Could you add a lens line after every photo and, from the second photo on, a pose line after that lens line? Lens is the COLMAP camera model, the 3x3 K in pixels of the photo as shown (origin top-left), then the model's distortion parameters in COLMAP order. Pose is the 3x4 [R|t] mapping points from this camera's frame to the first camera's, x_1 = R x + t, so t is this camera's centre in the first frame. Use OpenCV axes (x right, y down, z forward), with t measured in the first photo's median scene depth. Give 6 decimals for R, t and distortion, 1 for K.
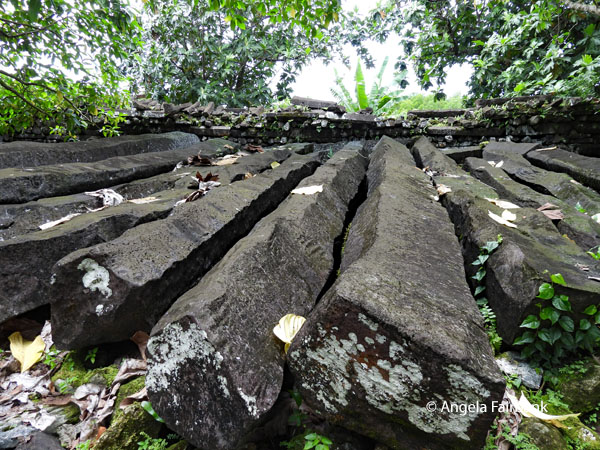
lens RADIAL K [[448.4, 0, 298.6], [0, 448.4, 224.7], [0, 0, 1]] dist [0.003927, -0.004780]
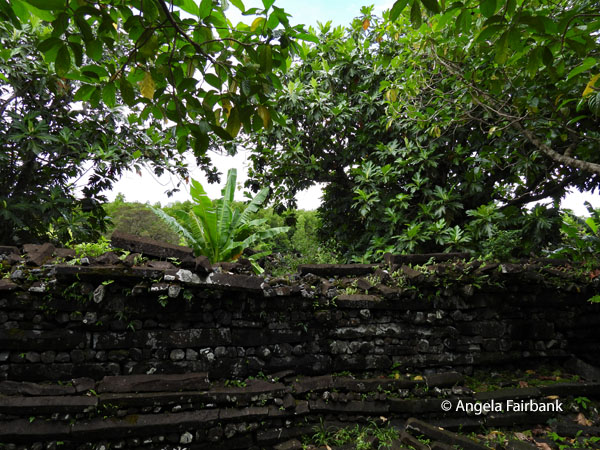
lens RADIAL K [[448.4, 0, 299.7], [0, 448.4, 226.8], [0, 0, 1]] dist [0.003927, -0.004780]
pose [[0.914441, 0.066739, 0.399179, -0.025512], [0.019012, 0.978138, -0.207087, -0.178586], [-0.404273, 0.196959, 0.893180, 0.413743]]
